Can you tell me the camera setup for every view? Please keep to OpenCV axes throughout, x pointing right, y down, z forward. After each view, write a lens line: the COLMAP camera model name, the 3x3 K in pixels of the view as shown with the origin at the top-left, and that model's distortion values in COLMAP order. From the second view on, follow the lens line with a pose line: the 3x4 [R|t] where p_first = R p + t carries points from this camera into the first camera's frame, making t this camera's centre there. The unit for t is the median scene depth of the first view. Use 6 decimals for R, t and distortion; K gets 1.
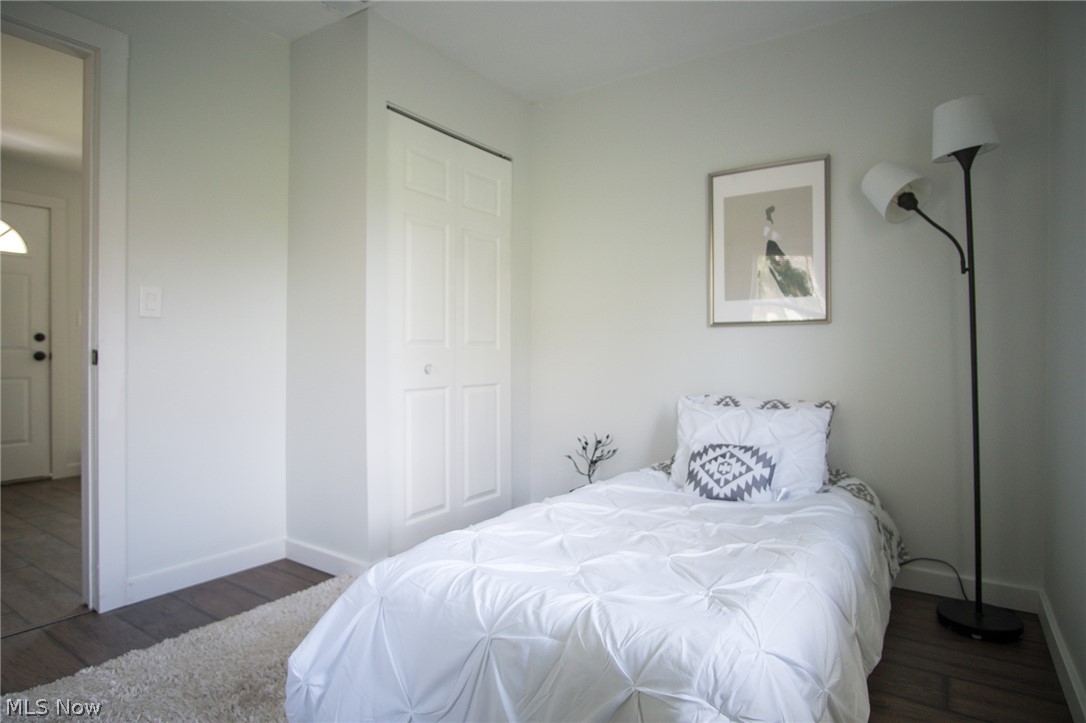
lens RADIAL K [[587.6, 0, 547.1], [0, 587.6, 352.9], [0, 0, 1]] dist [0.003947, 0.001474]
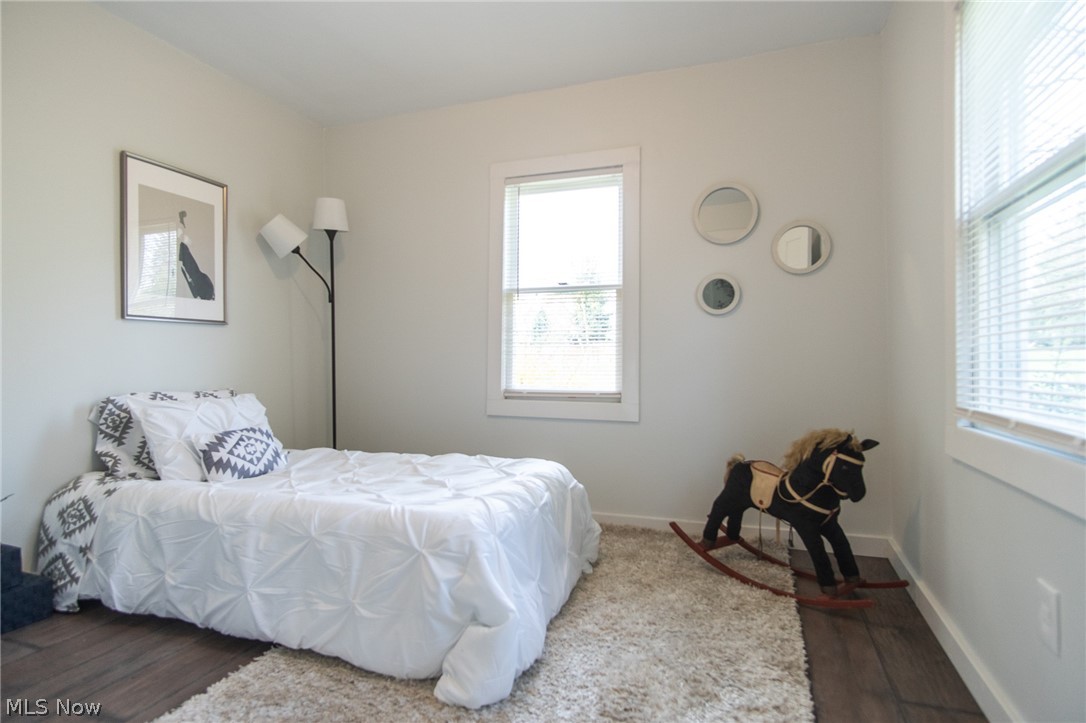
lens RADIAL K [[587.6, 0, 547.1], [0, 587.6, 352.9], [0, 0, 1]] dist [0.003947, 0.001474]
pose [[-0.218659, 0.005998, 0.975783, -0.931533], [-0.002269, 0.999975, -0.006655, 0.015715], [-0.975799, -0.003670, -0.218640, 0.684730]]
